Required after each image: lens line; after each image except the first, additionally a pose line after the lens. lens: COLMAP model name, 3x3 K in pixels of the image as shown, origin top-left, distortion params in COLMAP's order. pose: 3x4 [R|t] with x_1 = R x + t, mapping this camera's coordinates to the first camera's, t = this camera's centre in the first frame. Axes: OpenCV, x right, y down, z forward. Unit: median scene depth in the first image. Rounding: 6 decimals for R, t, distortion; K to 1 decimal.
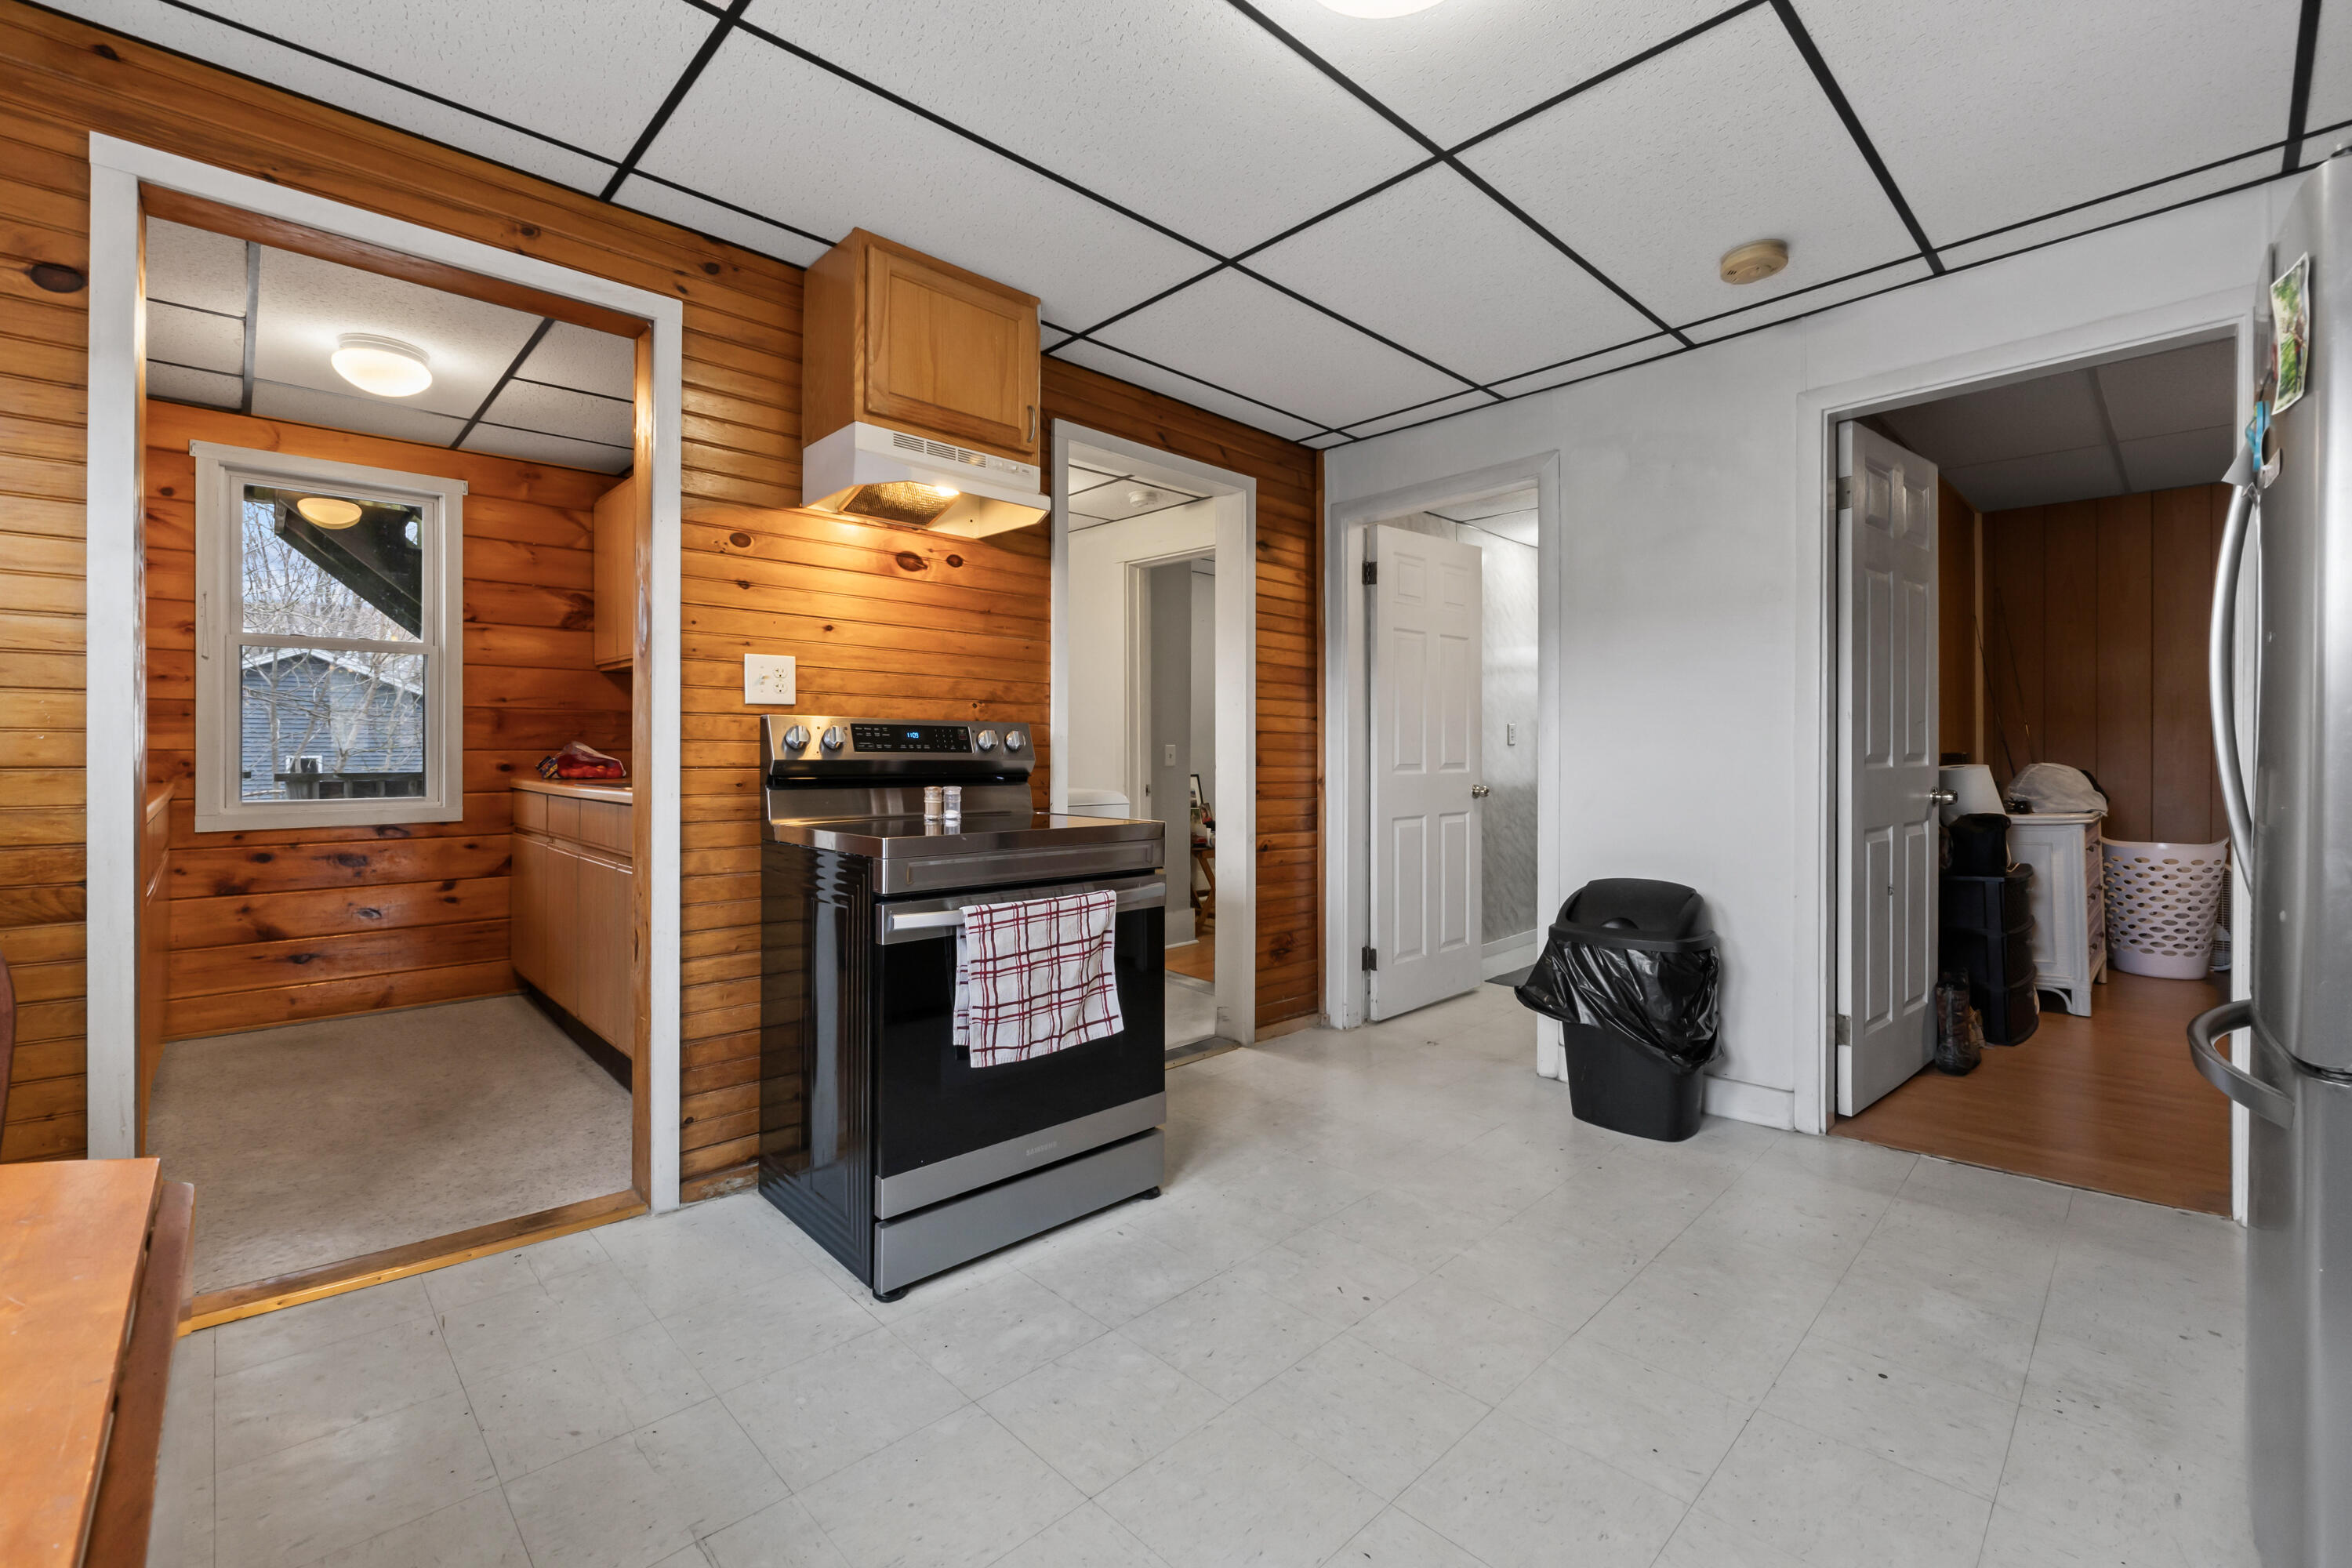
lens RADIAL K [[997.9, 0, 1167.6], [0, 997.9, 753.1], [0, 0, 1]] dist [-0.006163, -0.000395]
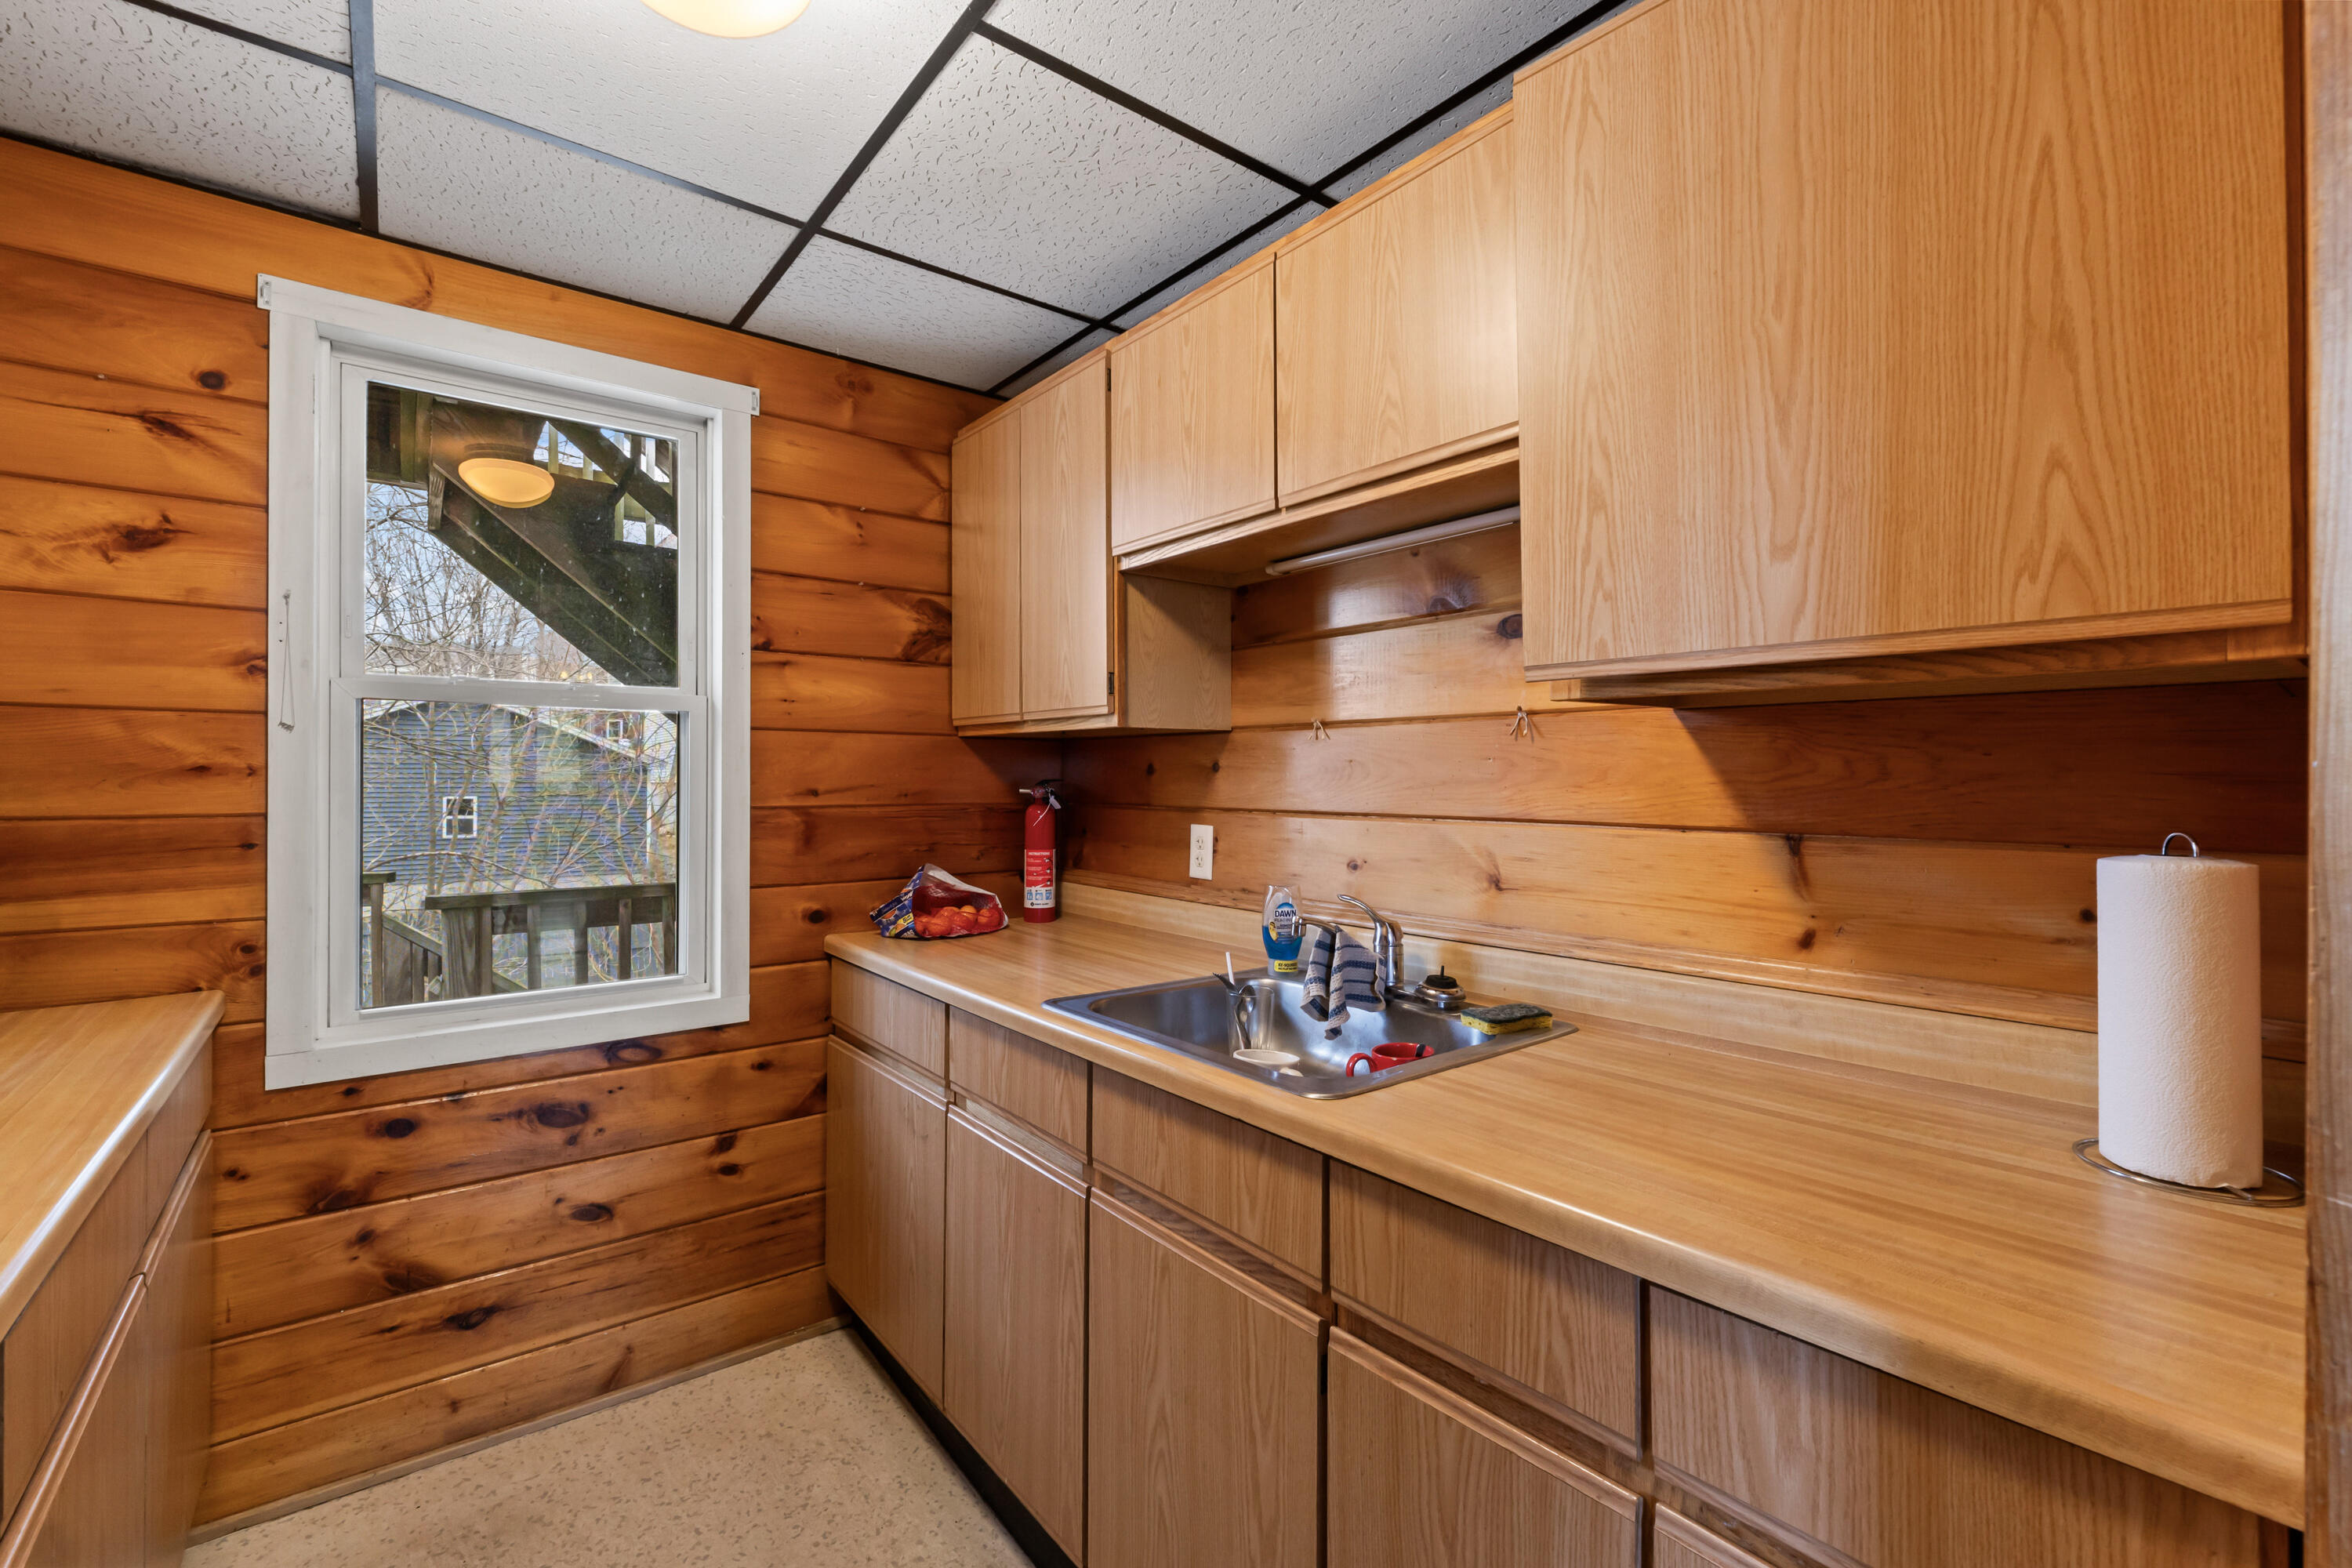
lens RADIAL K [[997.9, 0, 1178.2], [0, 997.9, 781.8], [0, 0, 1]] dist [-0.006163, -0.000395]
pose [[0.996017, 0.002069, -0.089143, -0.432991], [-0.002192, 0.999997, -0.001279, -0.061122], [0.089140, 0.001469, 0.996018, 0.487660]]
